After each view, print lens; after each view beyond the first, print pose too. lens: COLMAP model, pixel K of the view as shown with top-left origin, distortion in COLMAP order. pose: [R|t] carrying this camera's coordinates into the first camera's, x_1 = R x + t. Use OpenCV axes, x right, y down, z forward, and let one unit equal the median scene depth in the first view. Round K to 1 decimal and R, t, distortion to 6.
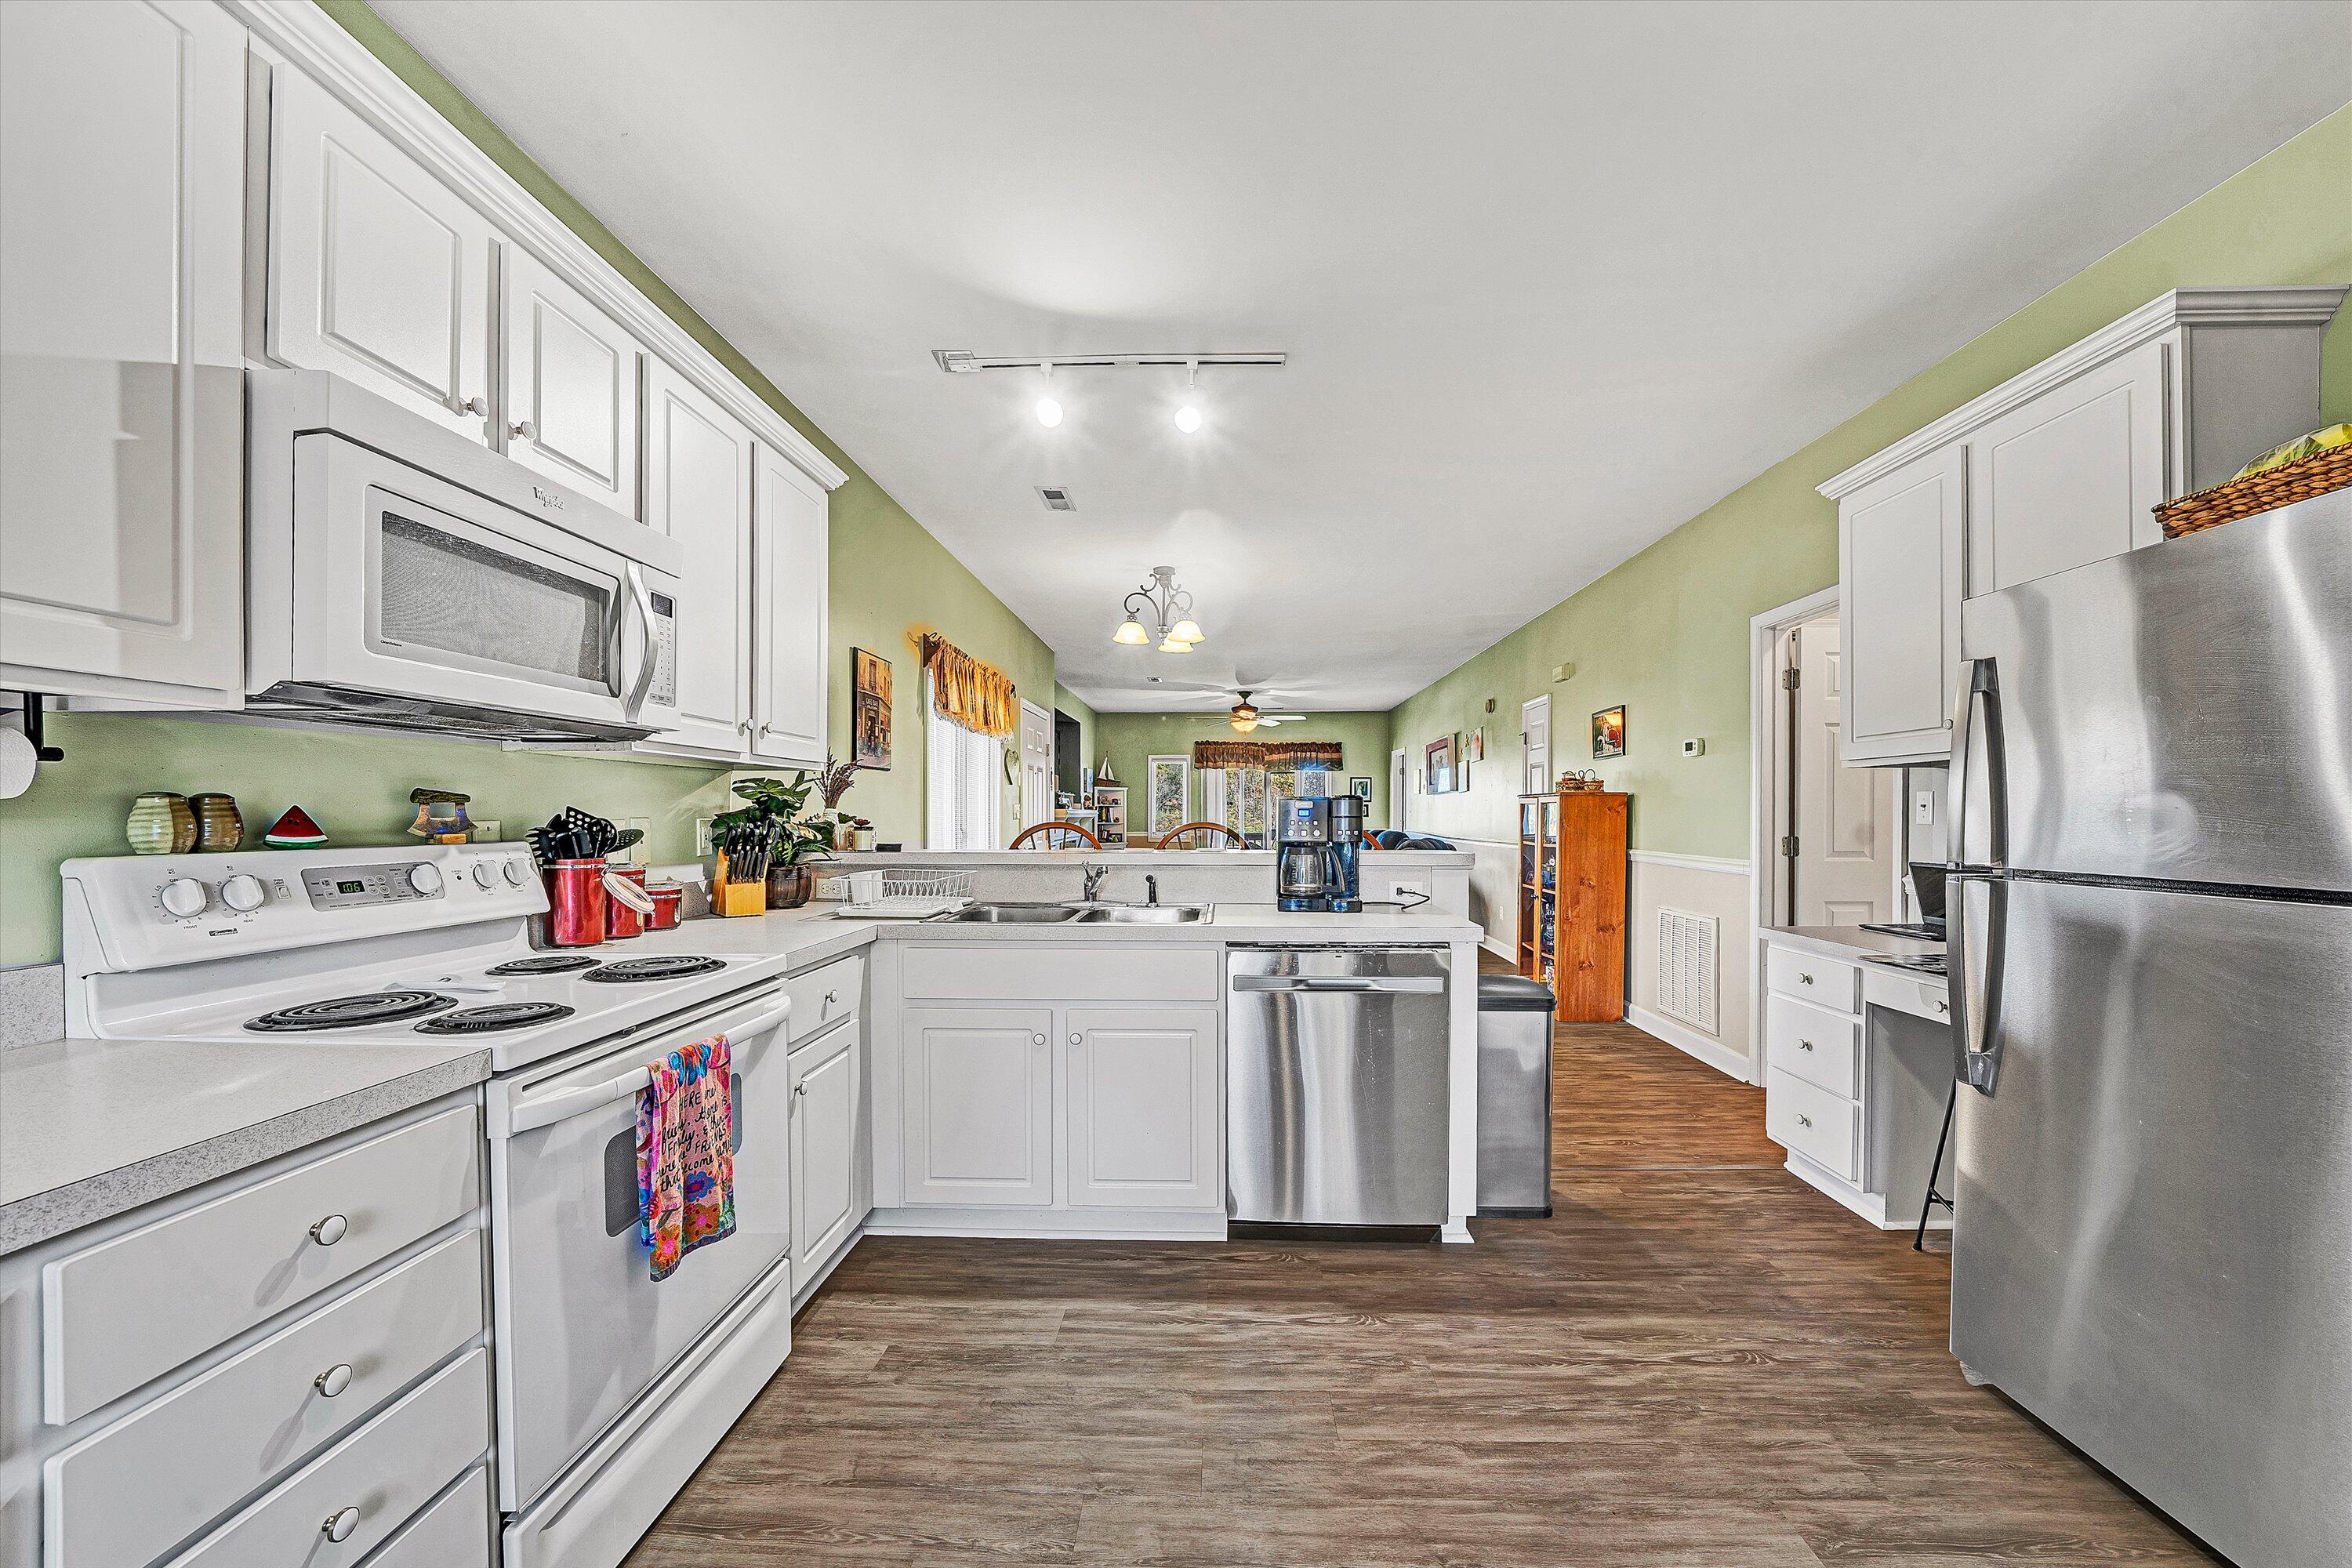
lens RADIAL K [[813.3, 0, 1246.2], [0, 813.3, 817.0], [0, 0, 1]] dist [-0.031727, 0.002090]
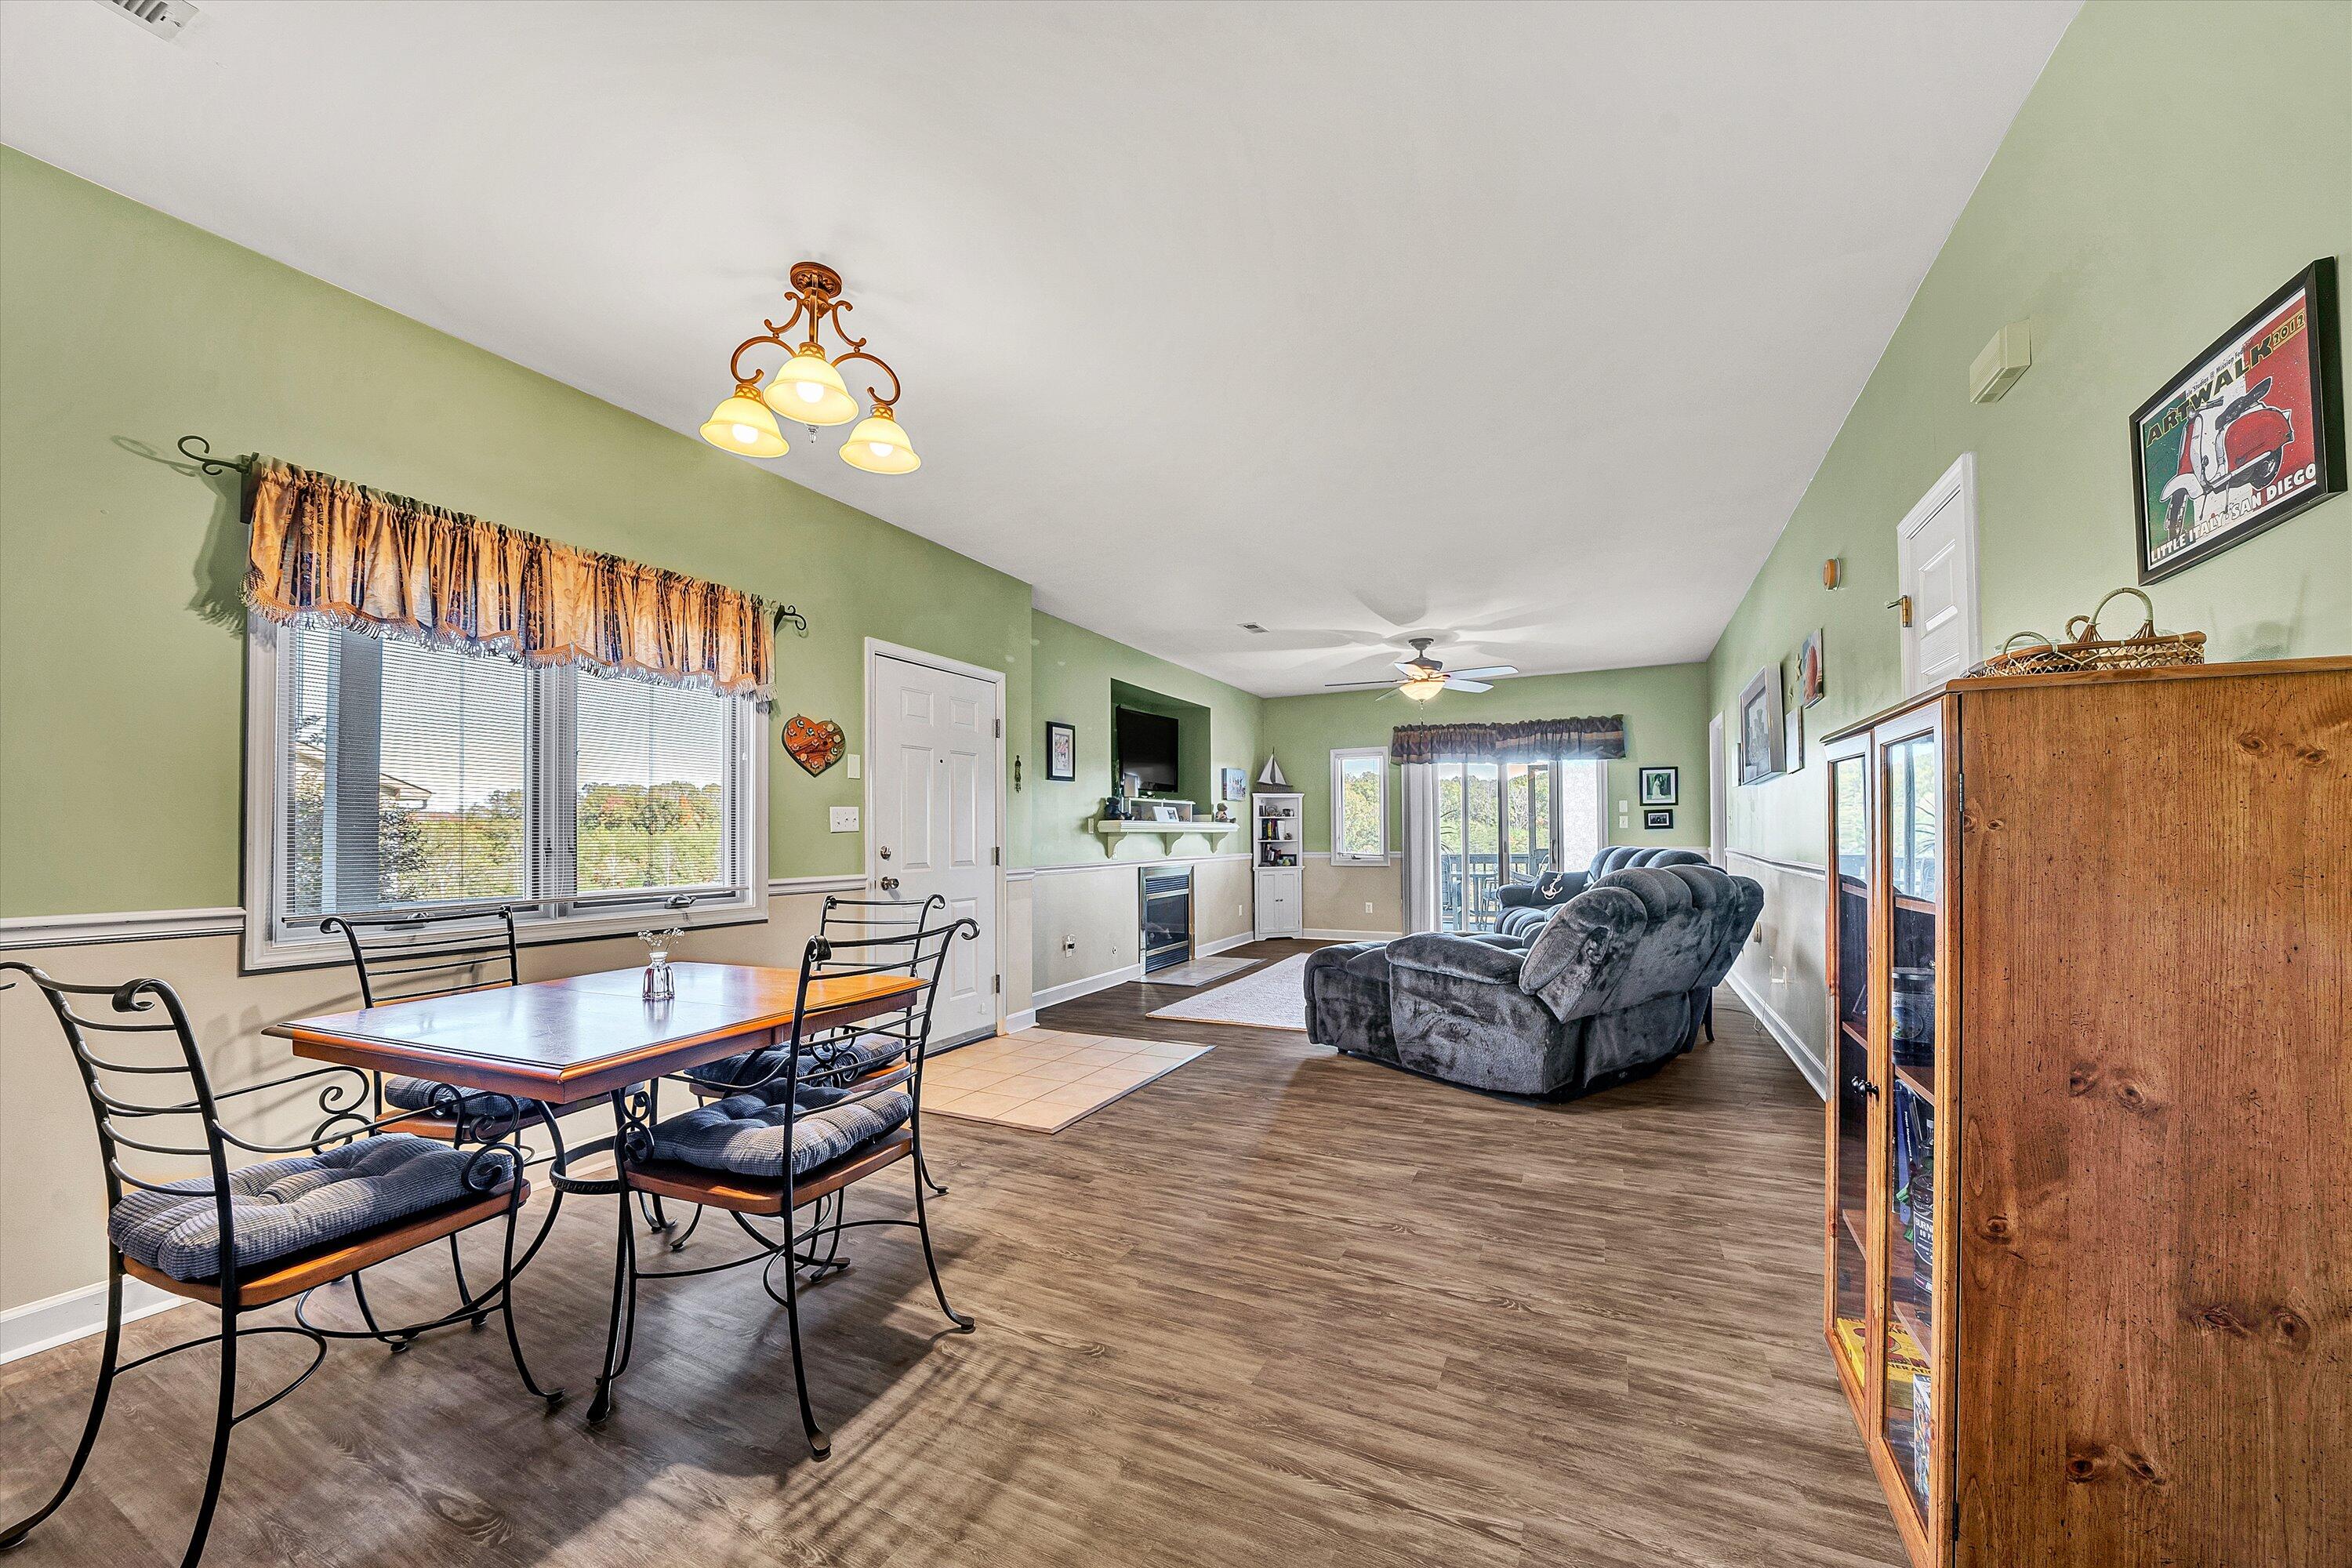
lens RADIAL K [[813.3, 0, 1221.0], [0, 813.3, 824.8], [0, 0, 1]] dist [-0.031727, 0.002090]
pose [[0.893929, -0.013653, -0.448001, 0.125191], [0.006529, 0.999827, -0.017442, 0.005887], [0.448162, 0.012666, 0.893863, 0.292415]]
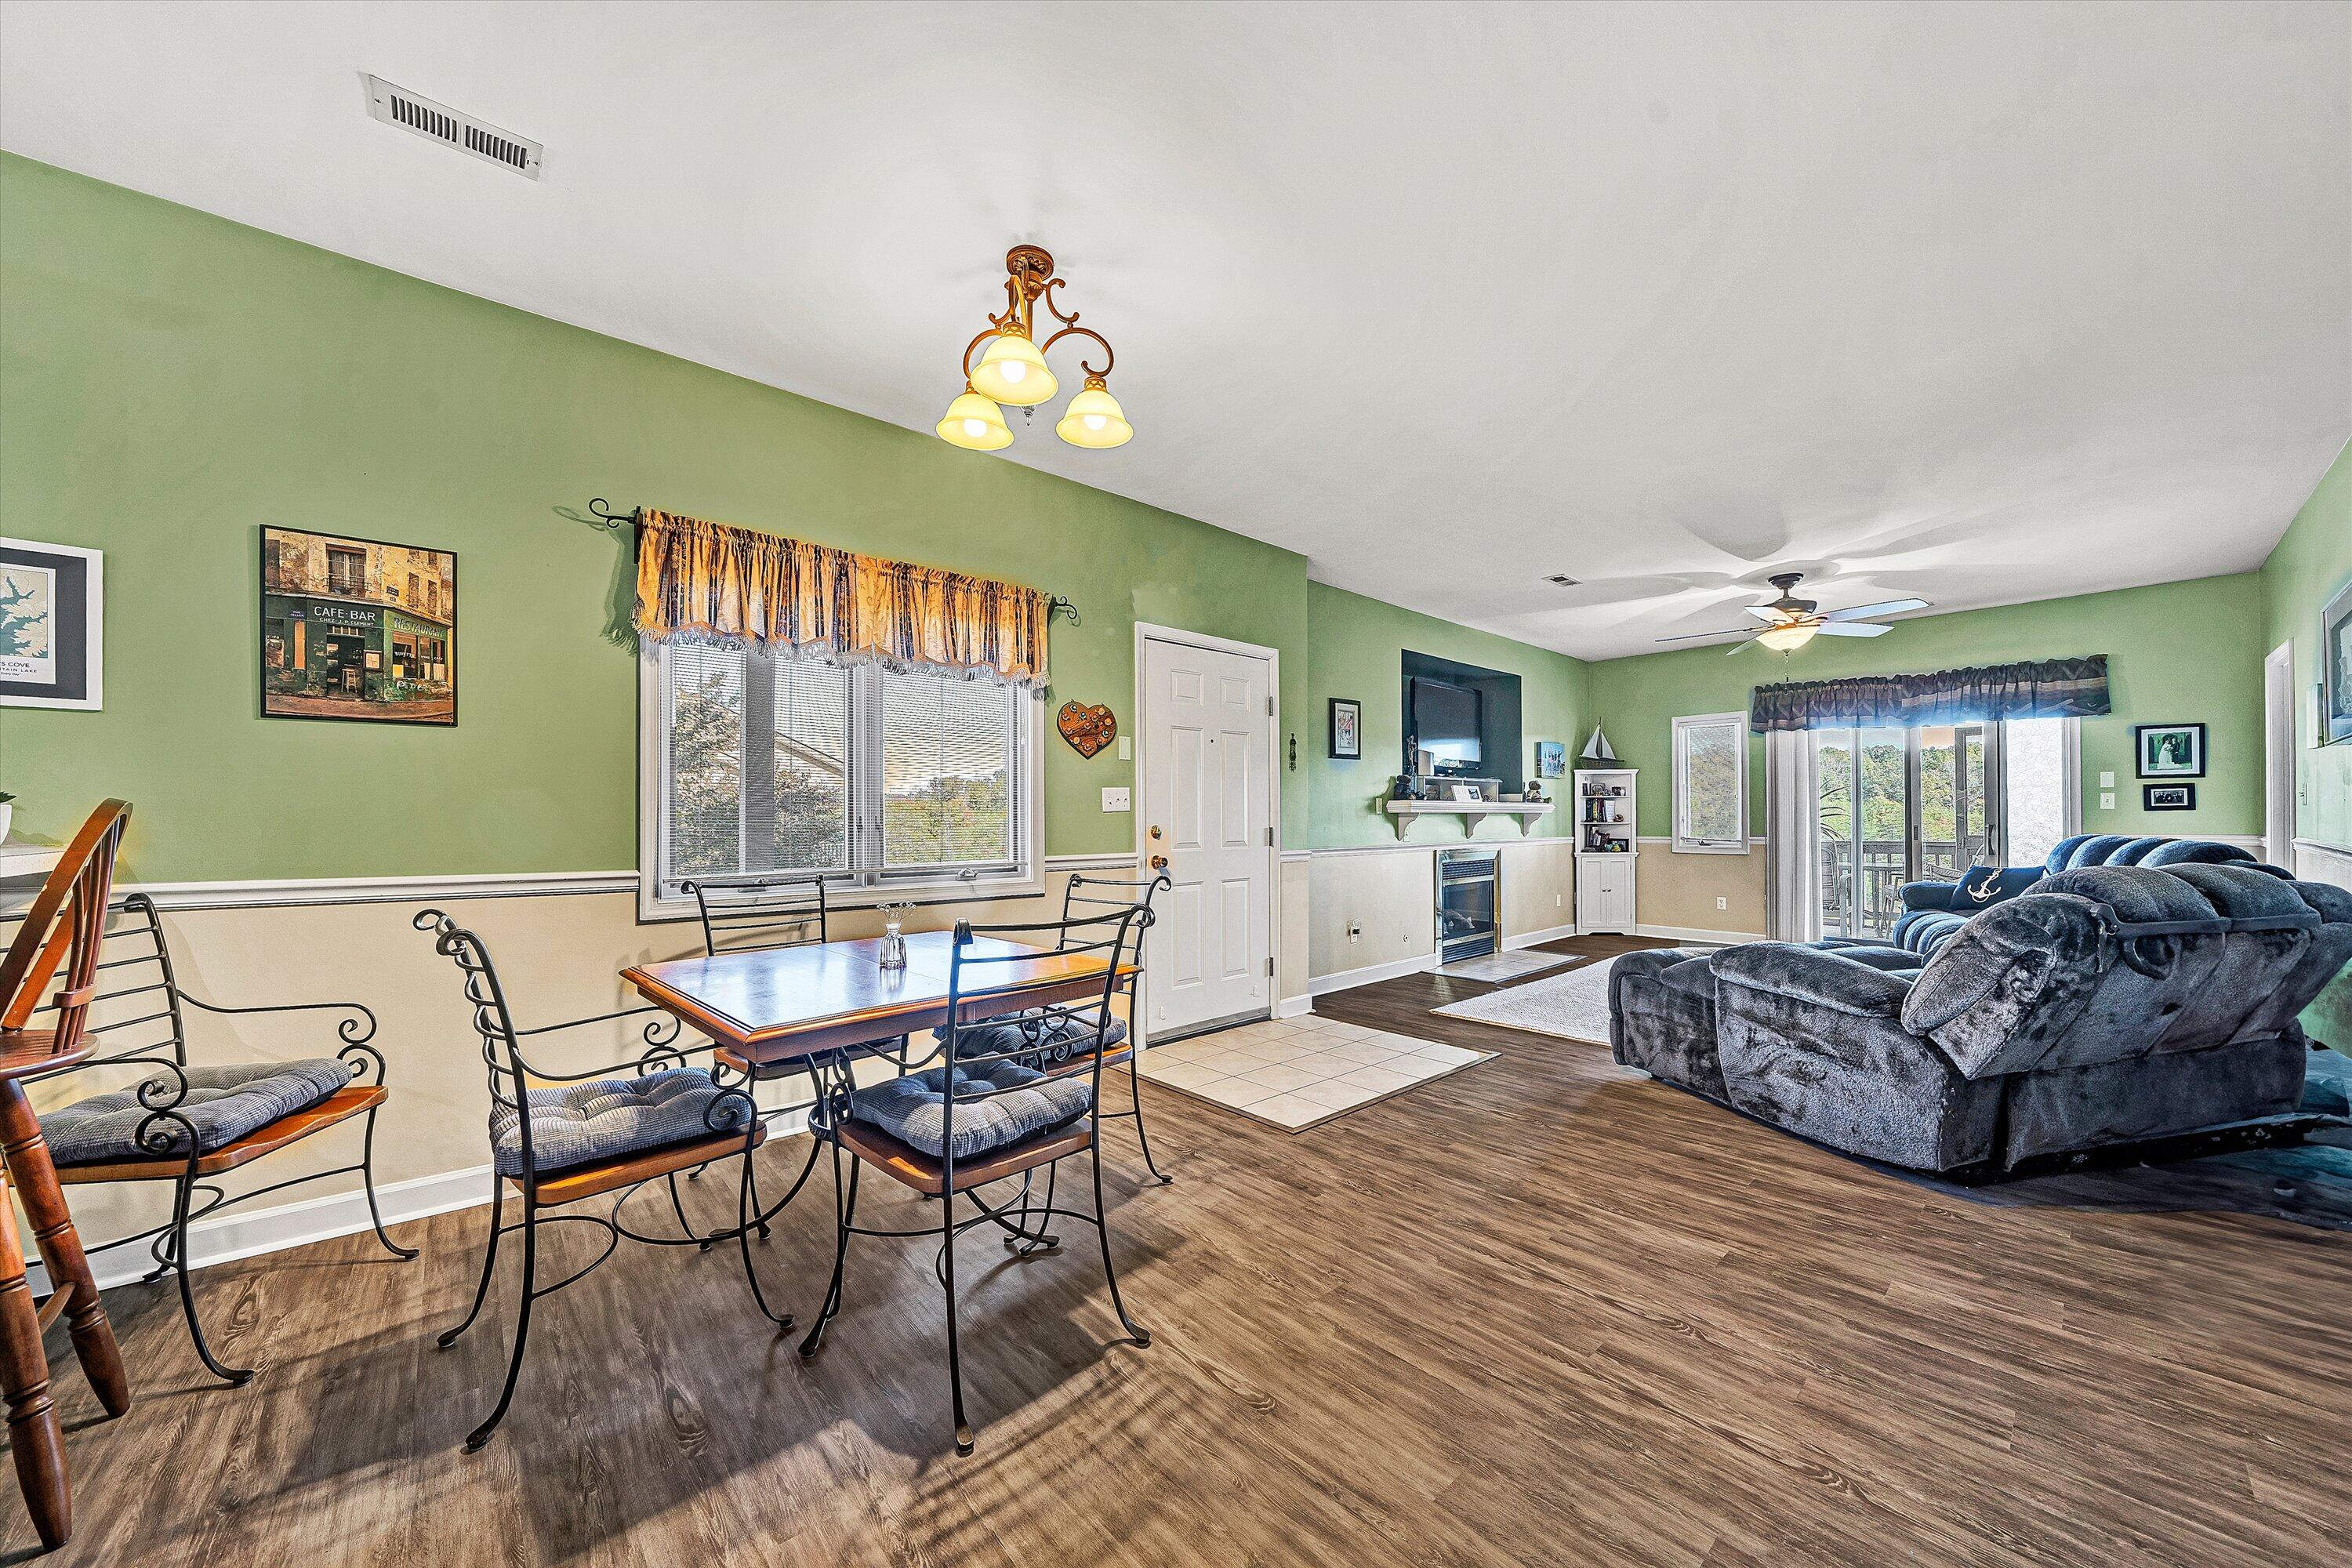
lens RADIAL K [[813.3, 0, 1240.6], [0, 813.3, 814.0], [0, 0, 1]] dist [-0.031727, 0.002090]
pose [[0.662359, -0.005991, -0.749162, 0.132181], [0.000121, 0.999969, -0.007890, 0.005762], [0.749186, 0.005135, 0.662340, 0.328538]]
